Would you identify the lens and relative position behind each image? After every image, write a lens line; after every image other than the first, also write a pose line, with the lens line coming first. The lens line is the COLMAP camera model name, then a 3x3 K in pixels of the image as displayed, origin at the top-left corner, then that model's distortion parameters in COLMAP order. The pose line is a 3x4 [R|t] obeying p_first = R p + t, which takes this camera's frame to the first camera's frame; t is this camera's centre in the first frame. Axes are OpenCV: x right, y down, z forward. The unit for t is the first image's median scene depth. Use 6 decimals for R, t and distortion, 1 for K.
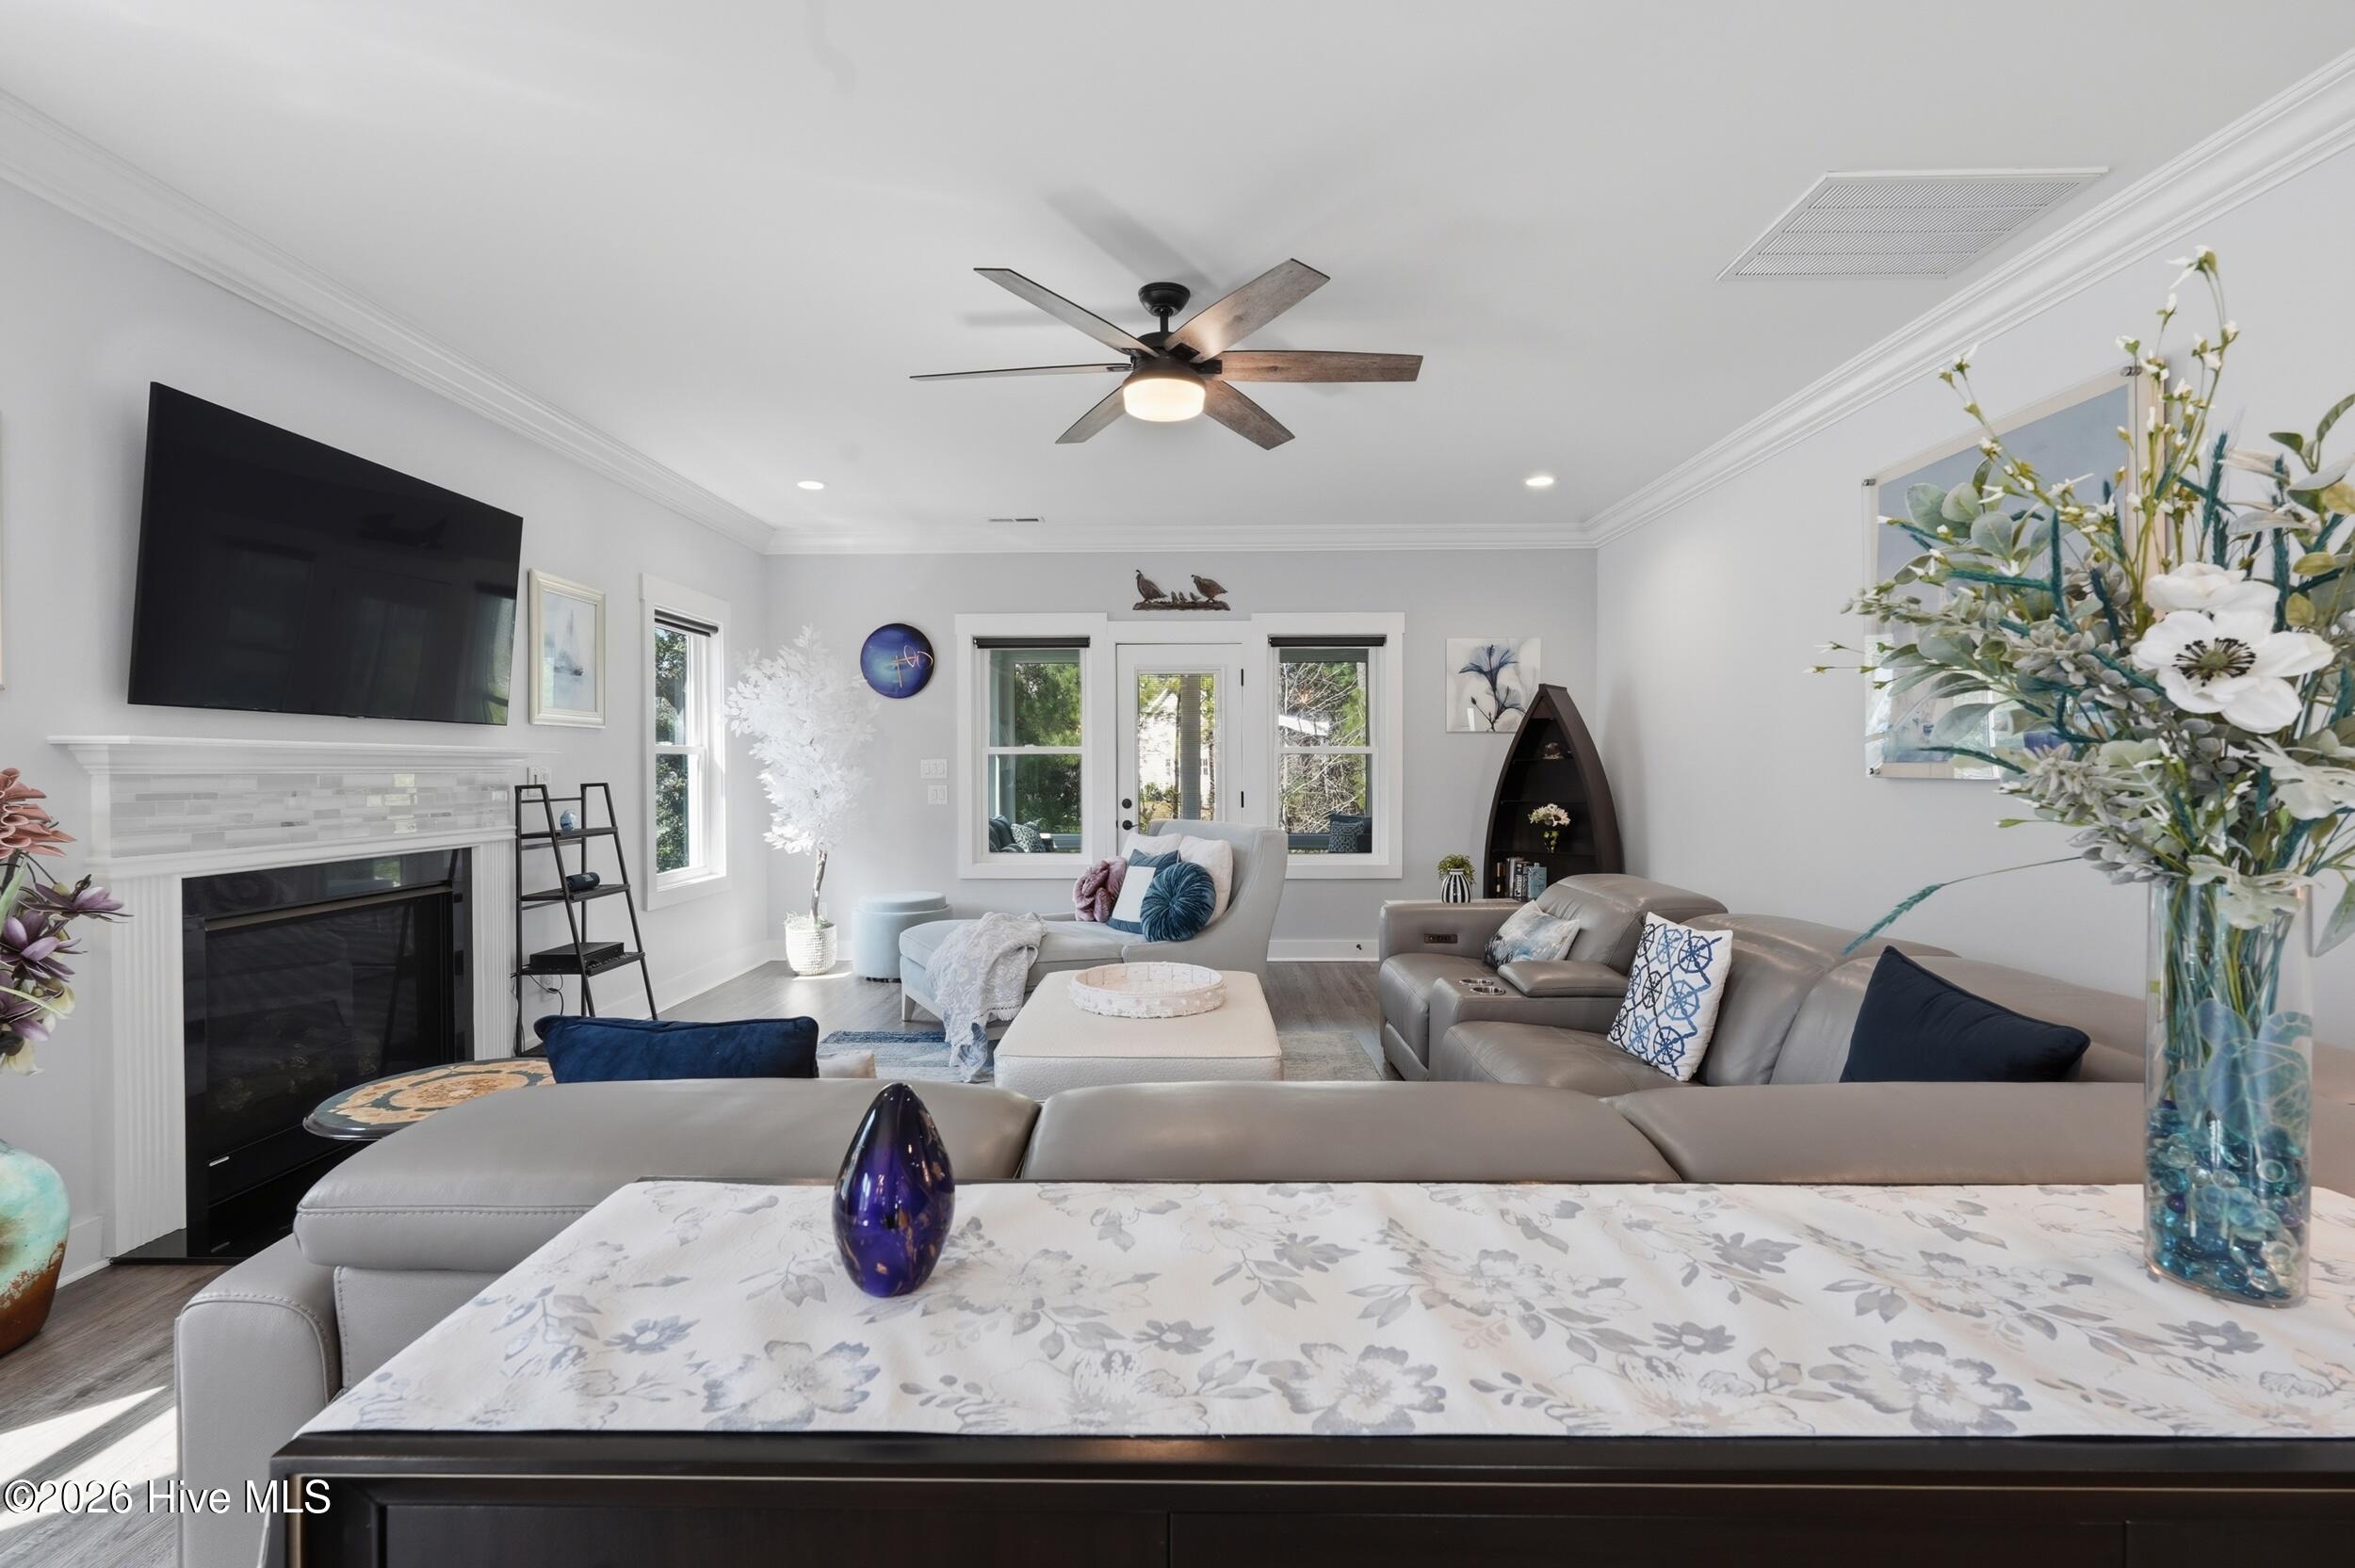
lens RADIAL K [[1035.2, 0, 1173.8], [0, 1035.2, 766.6], [0, 0, 1]] dist [0.001550, -0.000176]
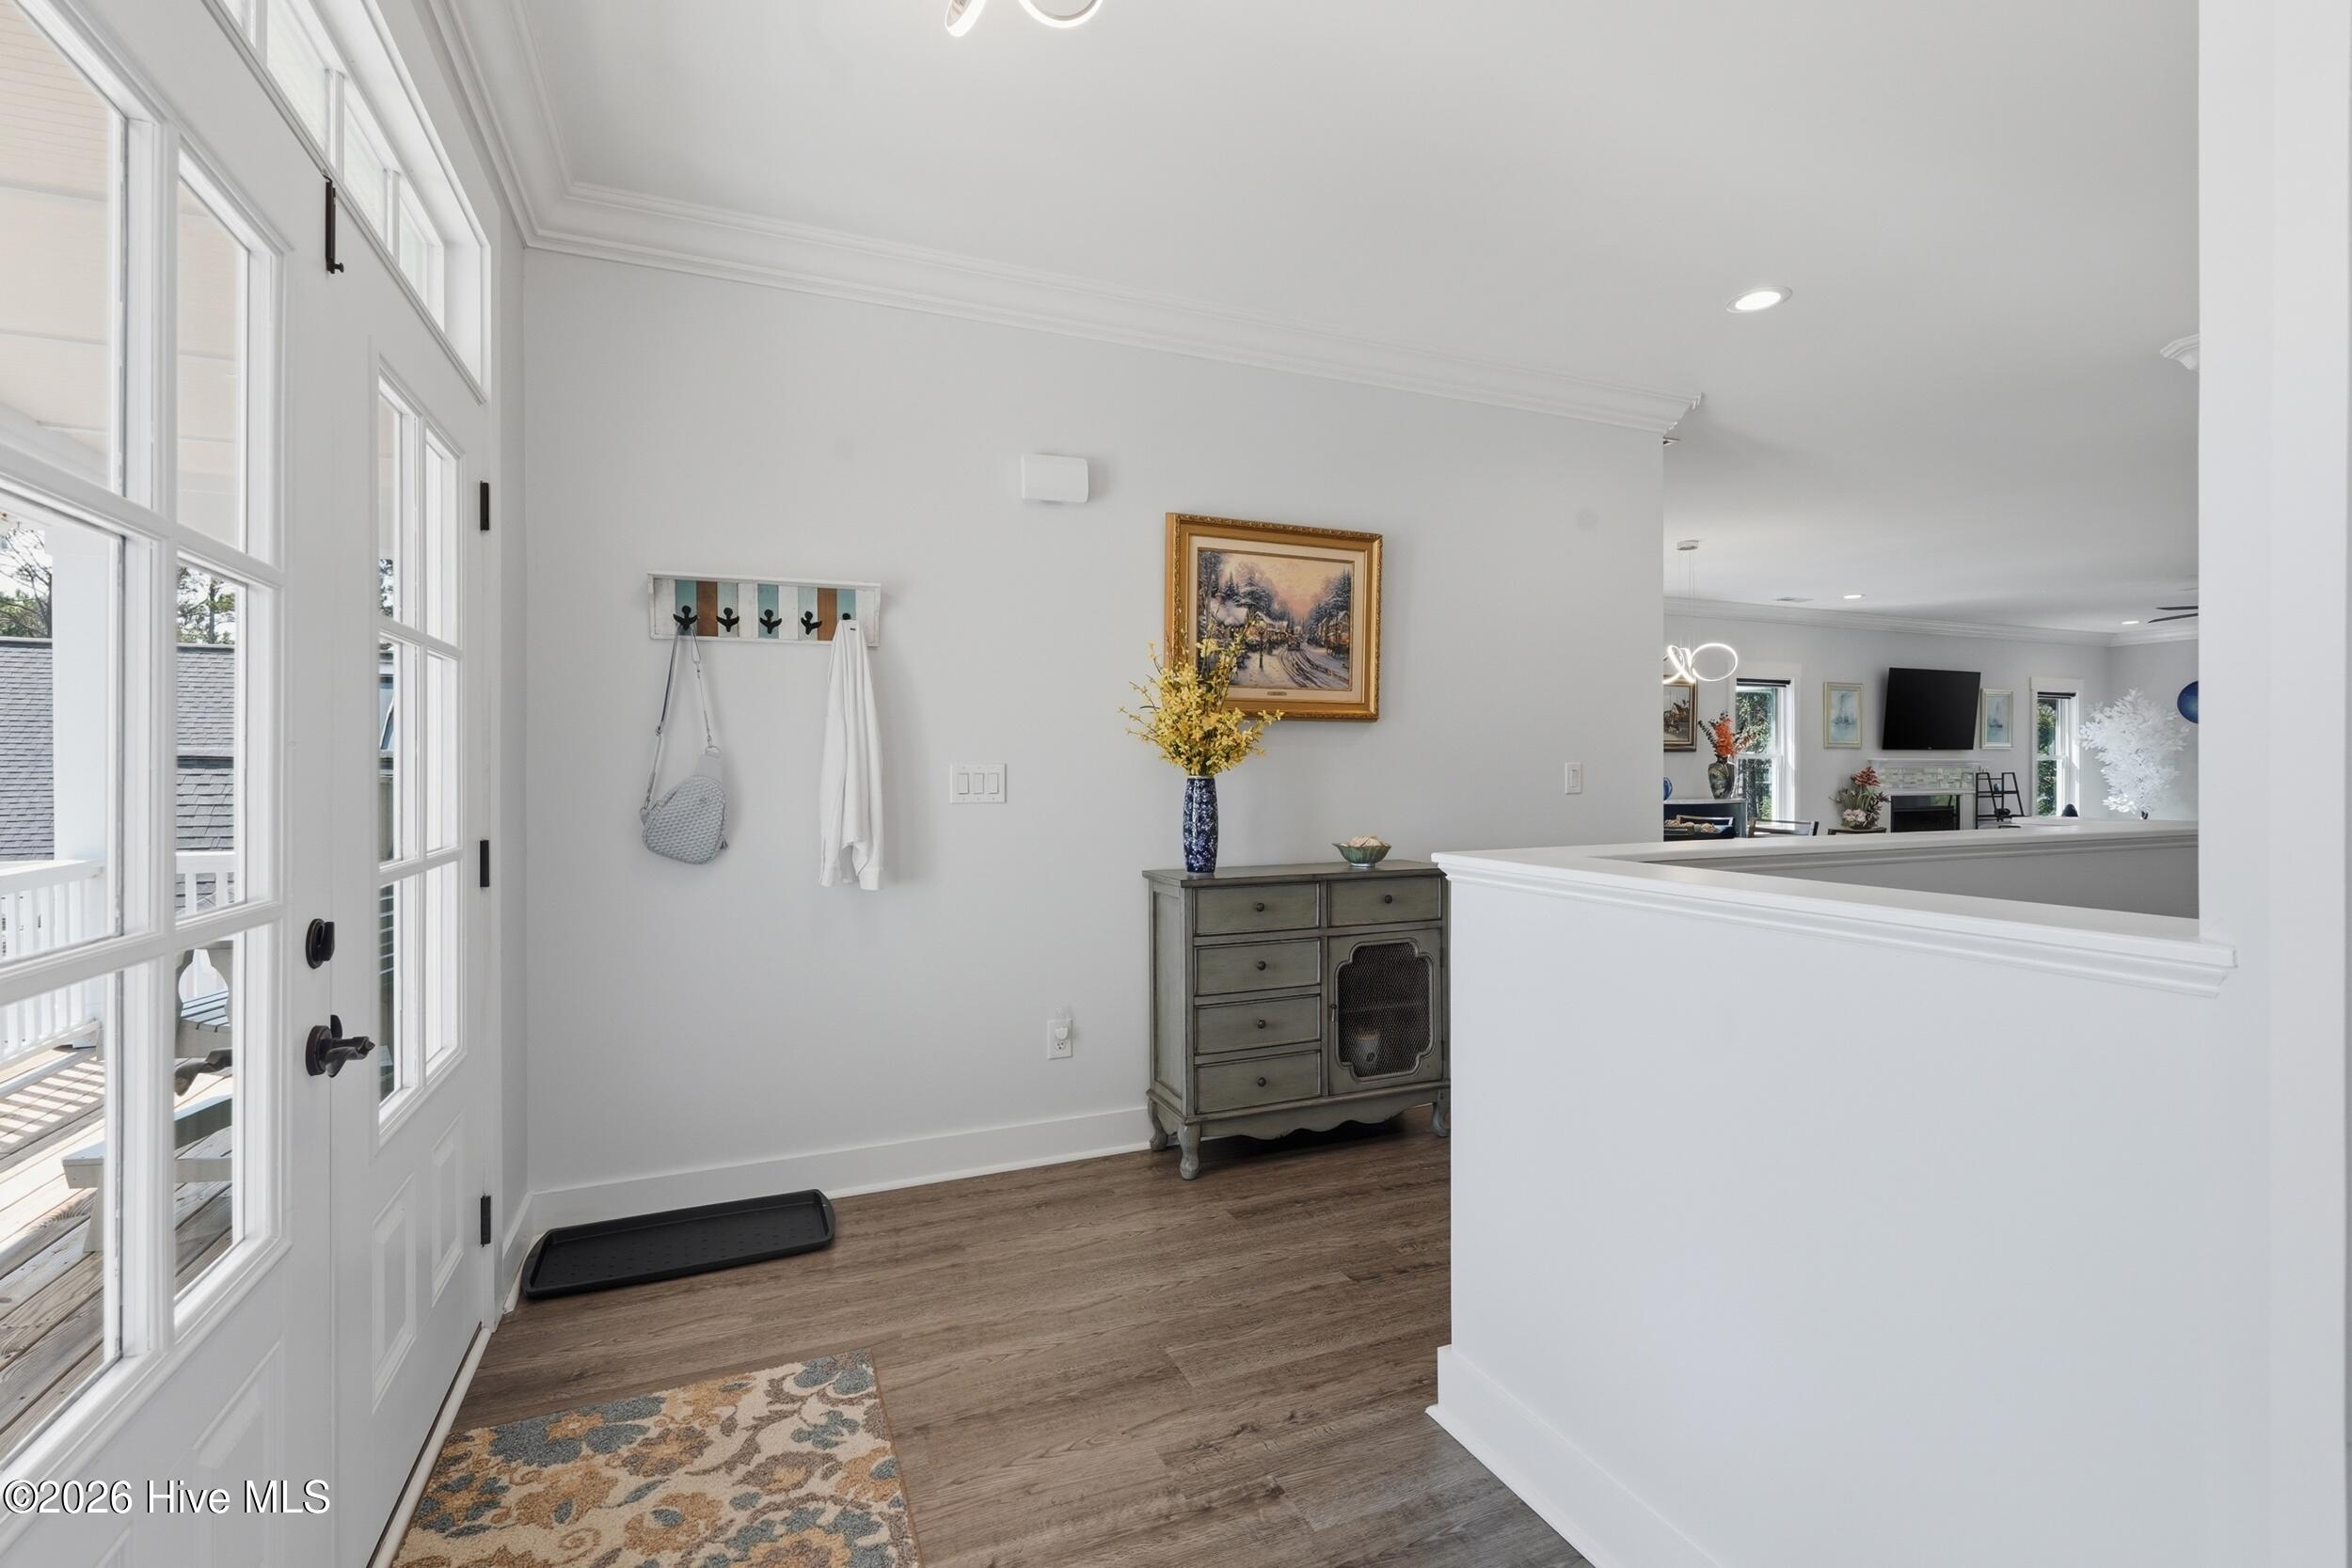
lens RADIAL K [[1026.0, 0, 1185.7], [0, 1026.0, 779.5], [0, 0, 1]] dist [0.000496, -0.000104]
pose [[0.406608, 0.008700, -0.913561, 0.638491], [0.003242, 0.999935, 0.010966, -0.000262], [0.913597, -0.007421, 0.406553, -1.301784]]
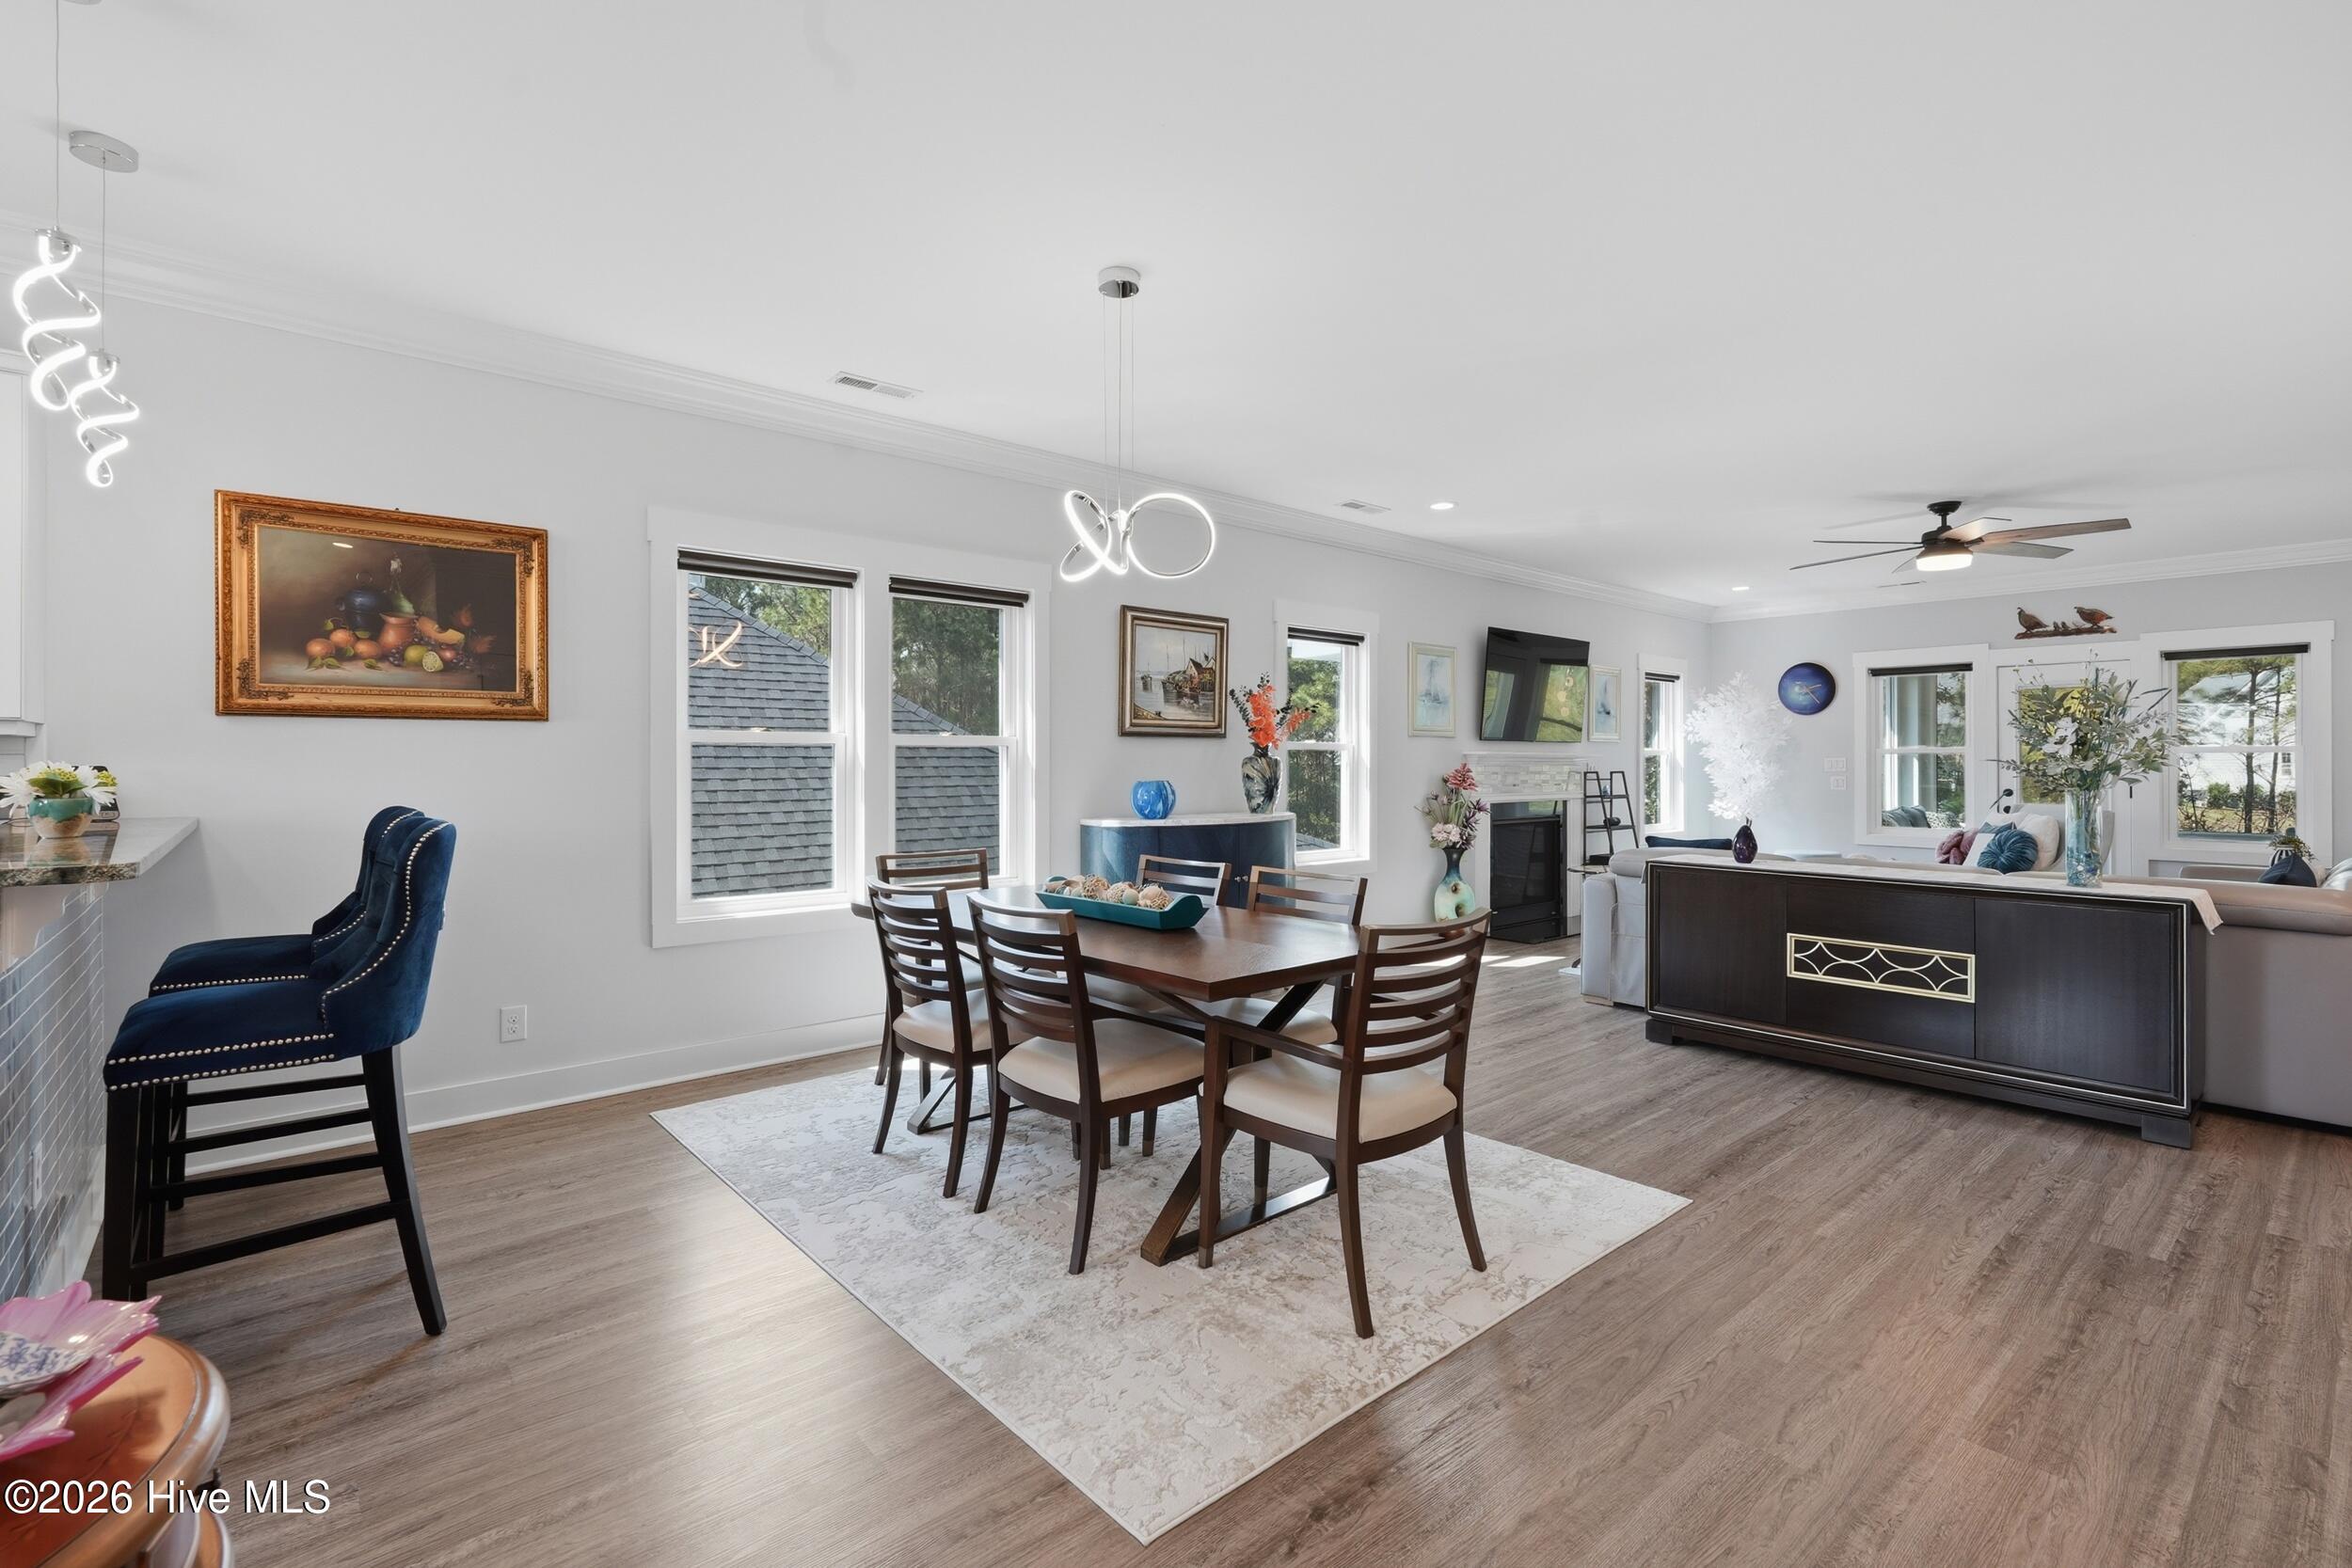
lens RADIAL K [[1054.2, 0, 1169.7], [0, 1054.2, 762.2], [0, 0, 1]] dist [-0.001953, -0.000321]
pose [[0.666946, 0.002909, -0.745100, 0.254130], [-0.002413, 0.999996, 0.001744, -0.001447], [0.745102, 0.000635, 0.666950, -0.686498]]
